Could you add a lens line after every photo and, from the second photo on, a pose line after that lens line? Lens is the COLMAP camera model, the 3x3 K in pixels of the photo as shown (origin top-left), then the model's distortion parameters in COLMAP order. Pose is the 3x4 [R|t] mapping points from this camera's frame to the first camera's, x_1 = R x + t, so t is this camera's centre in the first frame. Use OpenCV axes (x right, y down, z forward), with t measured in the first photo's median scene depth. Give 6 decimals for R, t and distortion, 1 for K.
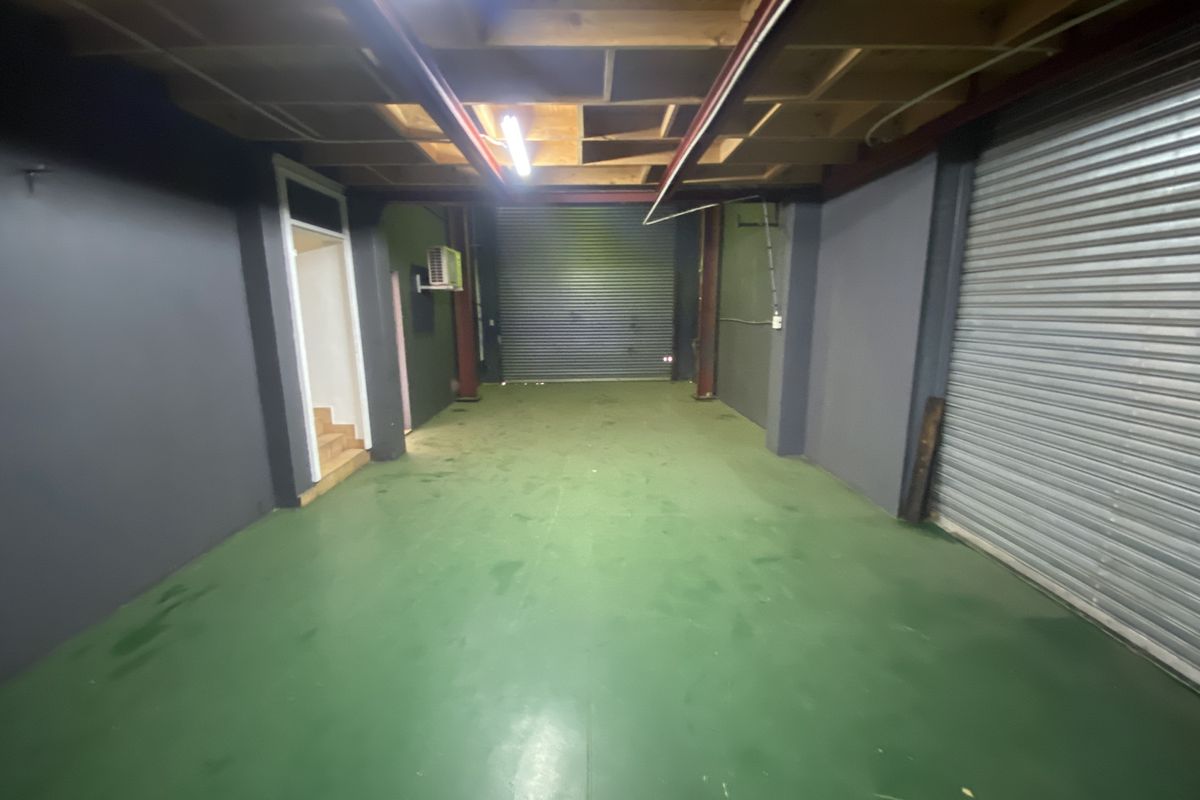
lens RADIAL K [[483.3, 0, 596.4], [0, 483.3, 395.0], [0, 0, 1]] dist [0.035240, -0.029398]
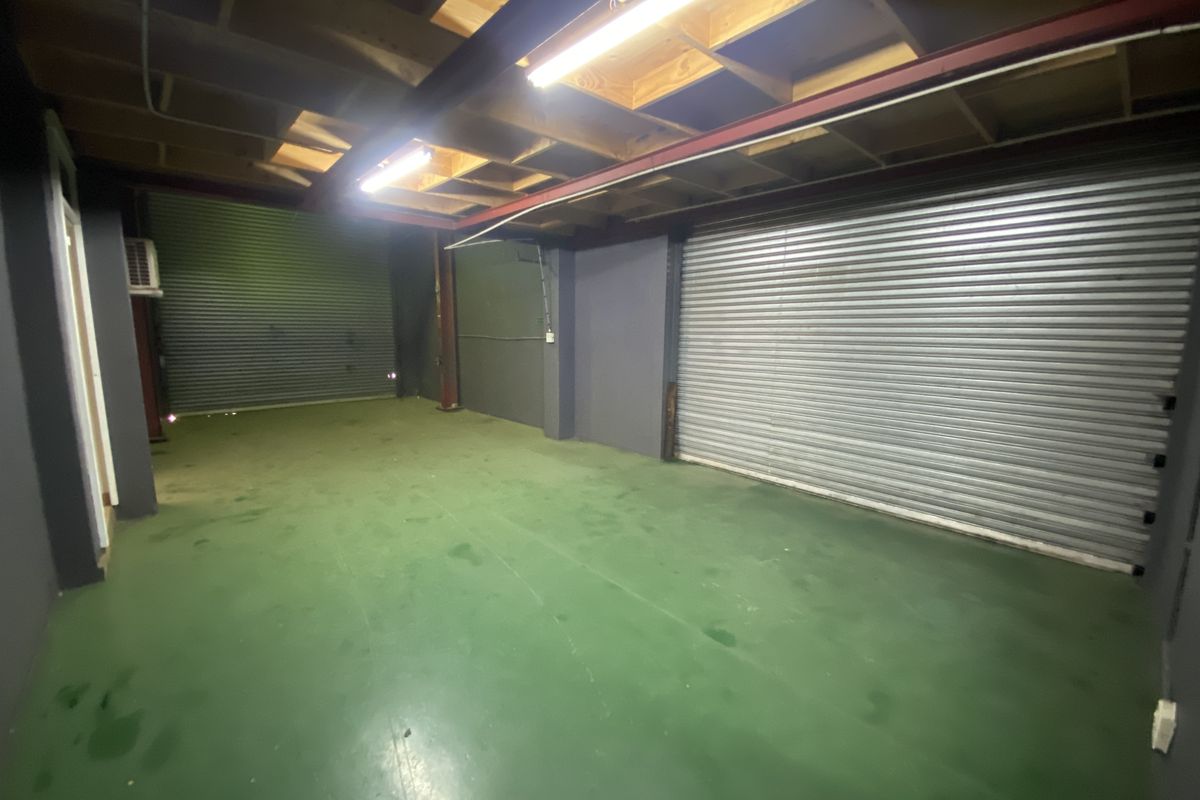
lens RADIAL K [[483.3, 0, 596.4], [0, 483.3, 395.0], [0, 0, 1]] dist [0.035240, -0.029398]
pose [[0.757431, -0.073575, 0.648757, -0.414967], [0.099574, 0.995024, -0.003410, 0.021215], [-0.645278, 0.067182, 0.760988, -0.052439]]
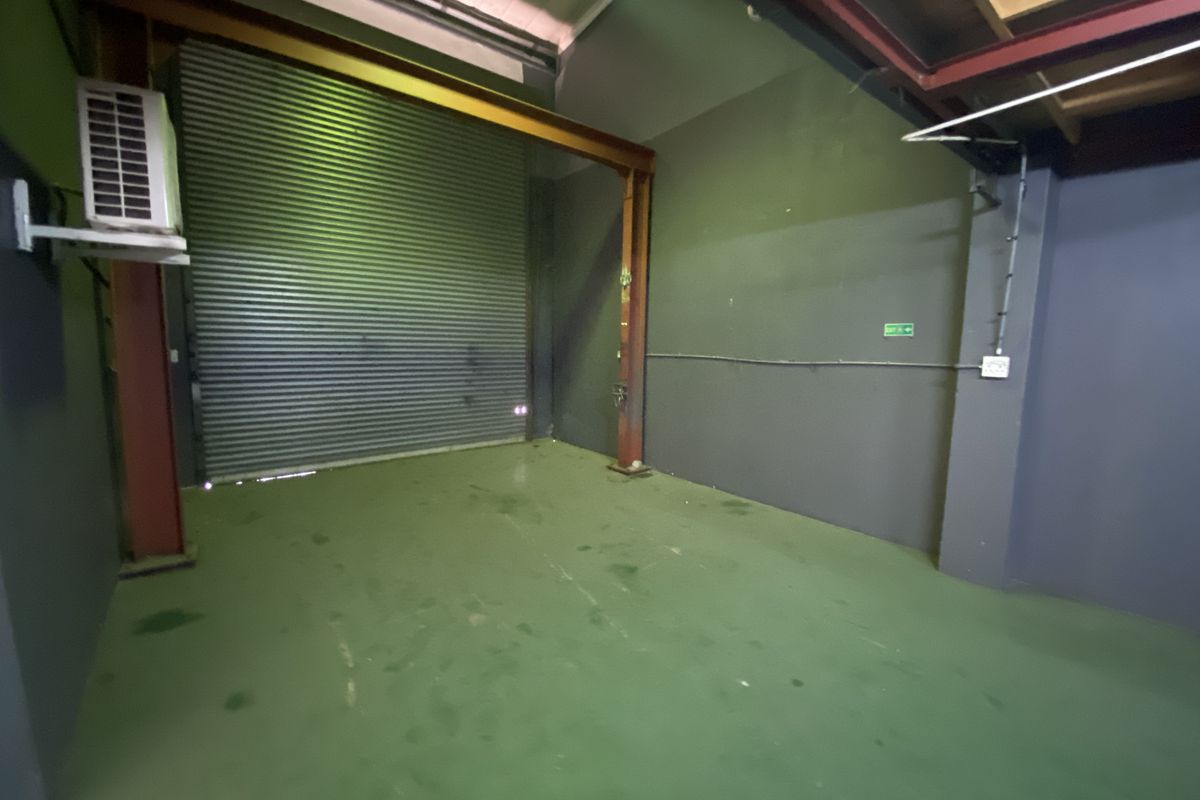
lens RADIAL K [[483.3, 0, 596.4], [0, 483.3, 395.0], [0, 0, 1]] dist [0.035240, -0.029398]
pose [[0.792490, -0.044590, 0.608253, -0.407058], [0.080810, 0.996207, -0.032255, -0.148111], [-0.604508, 0.074715, 0.793087, 0.901728]]
